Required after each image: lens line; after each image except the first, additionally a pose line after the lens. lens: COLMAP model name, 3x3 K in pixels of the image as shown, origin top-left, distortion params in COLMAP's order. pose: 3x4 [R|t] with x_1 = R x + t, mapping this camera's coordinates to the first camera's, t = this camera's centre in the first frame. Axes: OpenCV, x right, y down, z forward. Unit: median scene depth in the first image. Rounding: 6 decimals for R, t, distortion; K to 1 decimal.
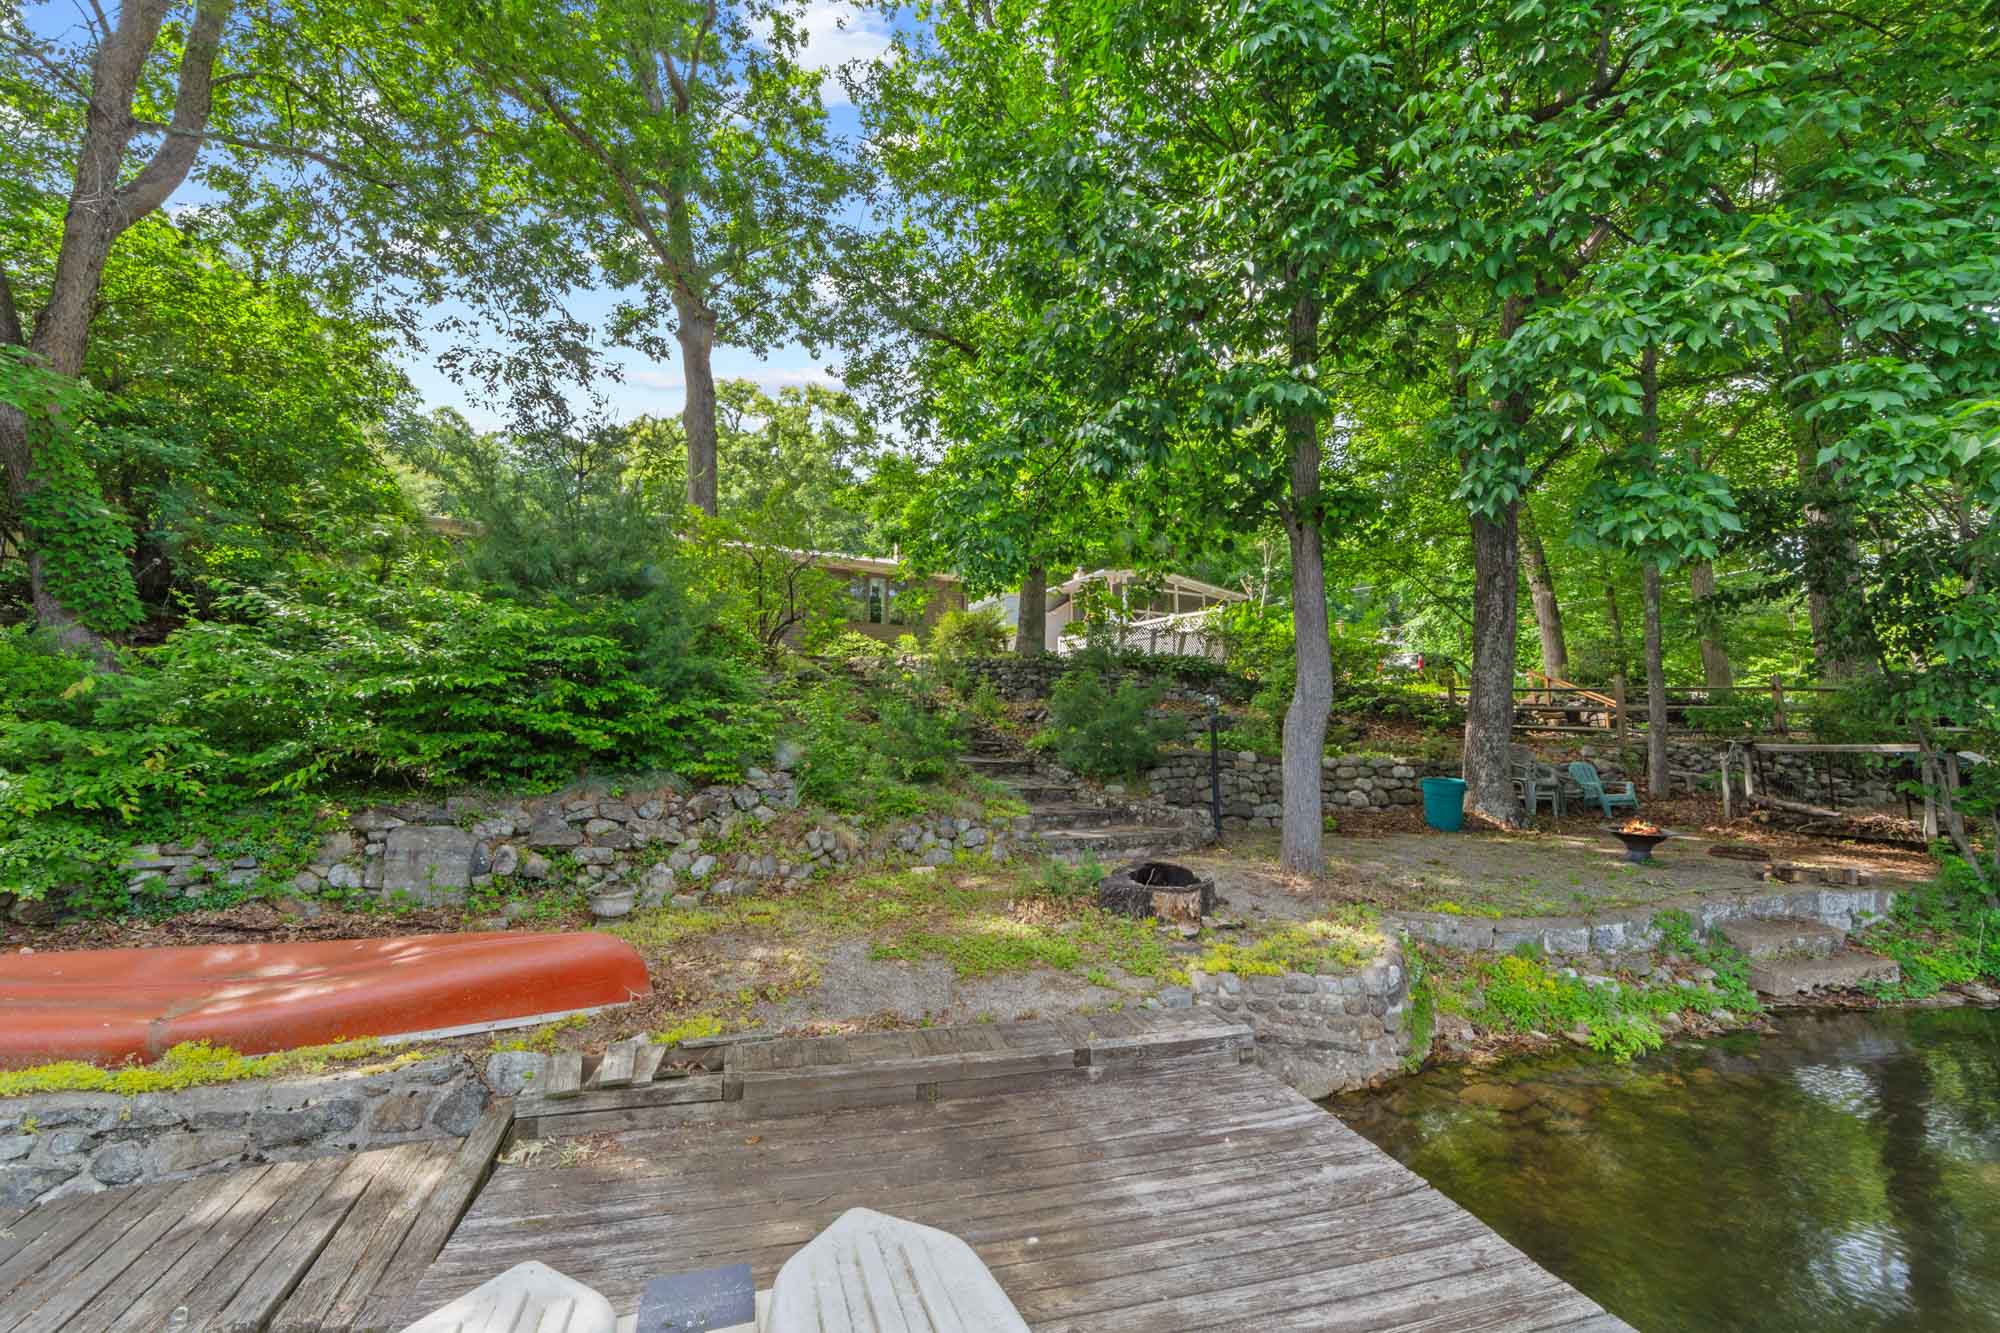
lens RADIAL K [[853.9, 0, 1003.4], [0, 853.9, 670.6], [0, 0, 1]] dist [0.000800, -0.001555]
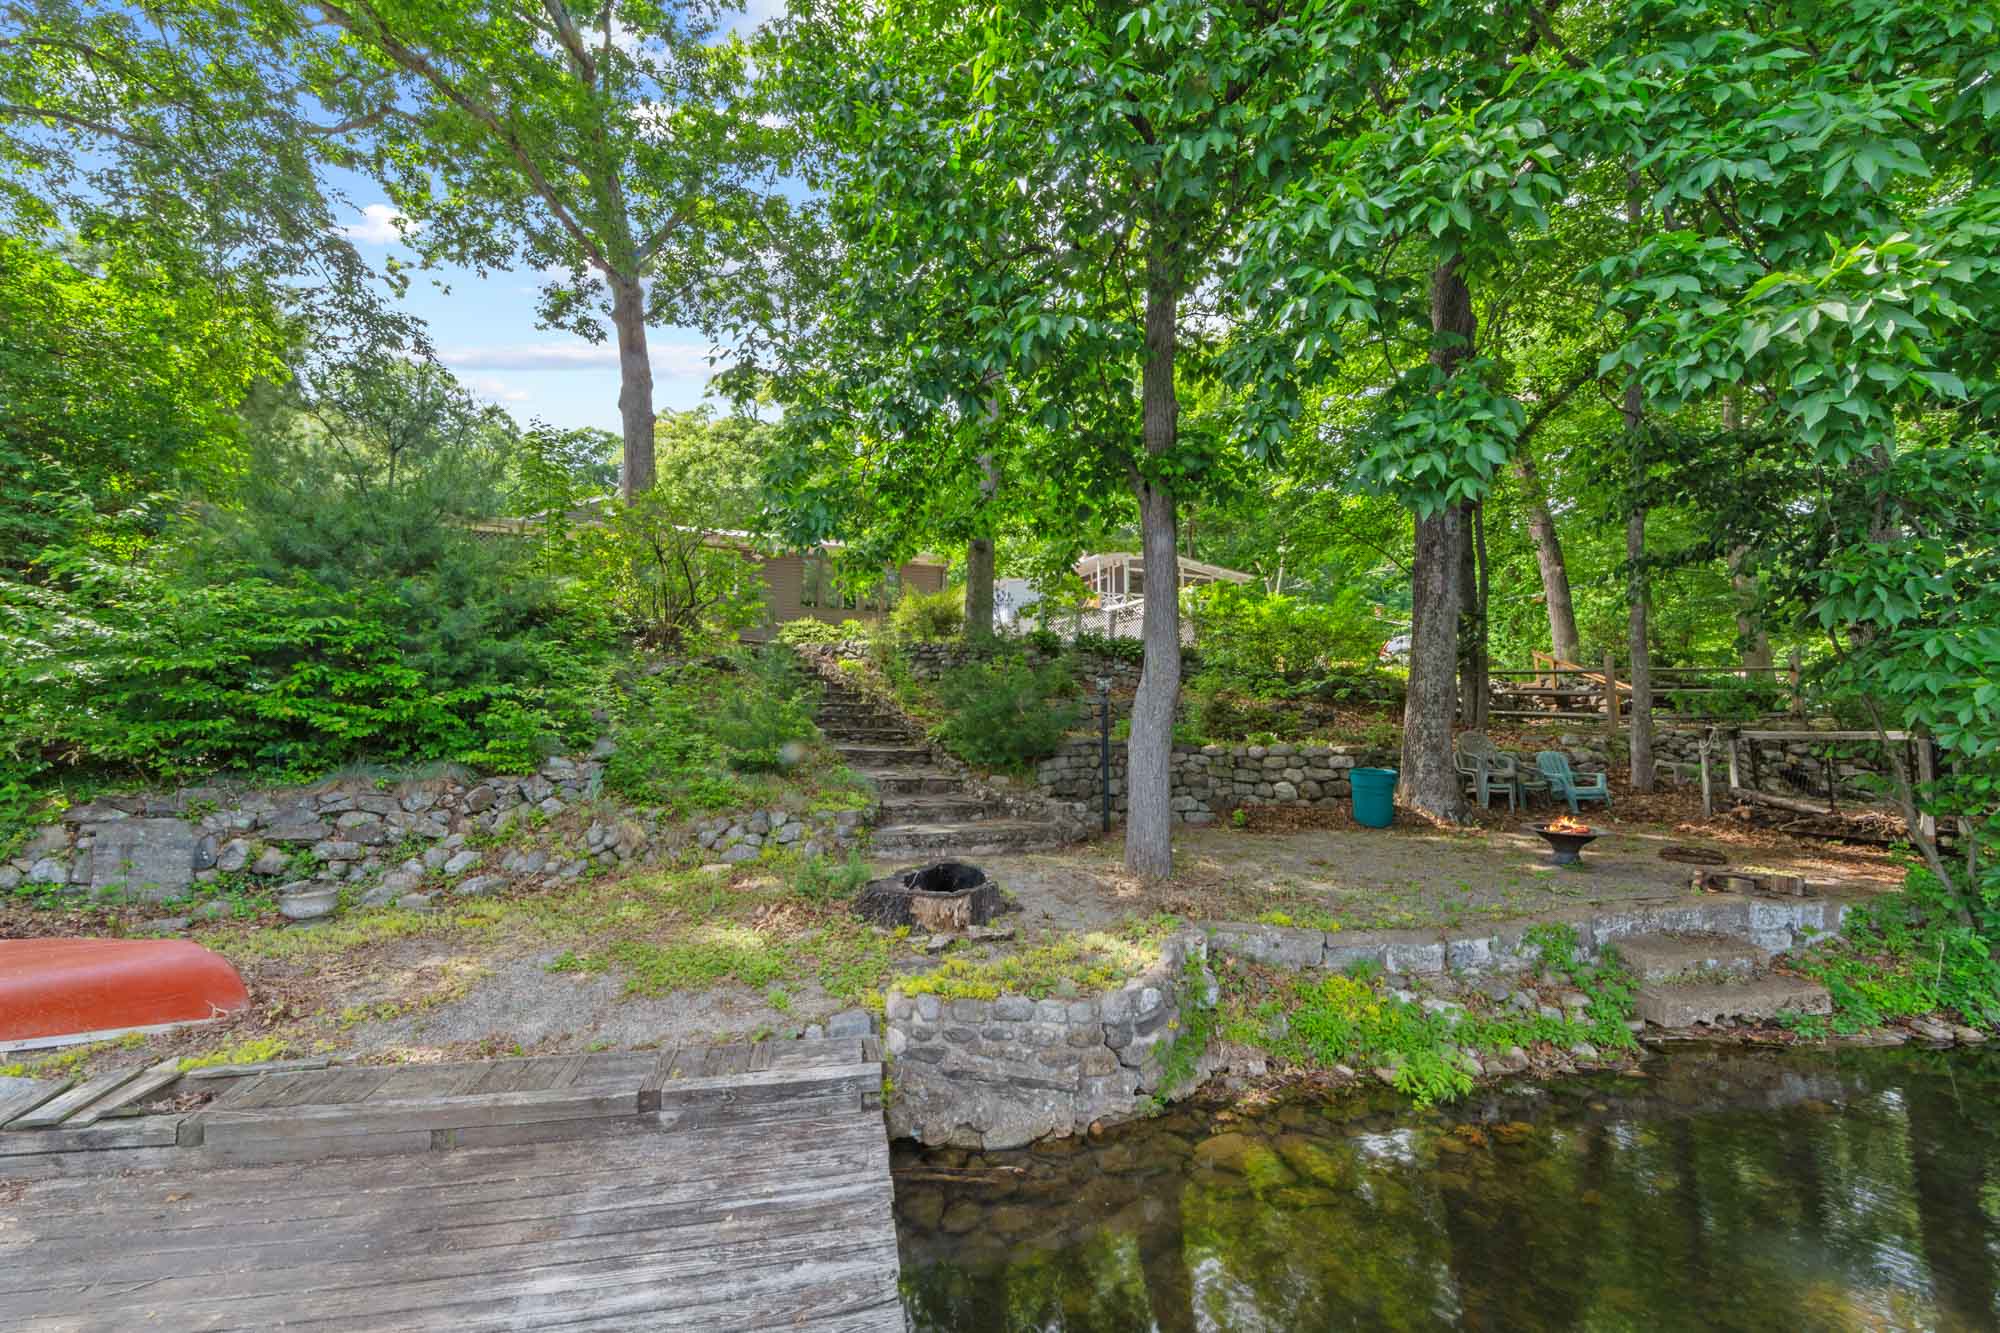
lens RADIAL K [[853.9, 0, 996.4], [0, 853.9, 670.9], [0, 0, 1]] dist [0.000800, -0.001555]
pose [[0.997544, -0.006288, -0.069764, 0.312706], [0.007238, 0.999884, 0.013379, 0.011893], [0.069672, -0.013851, 0.997474, 0.118081]]
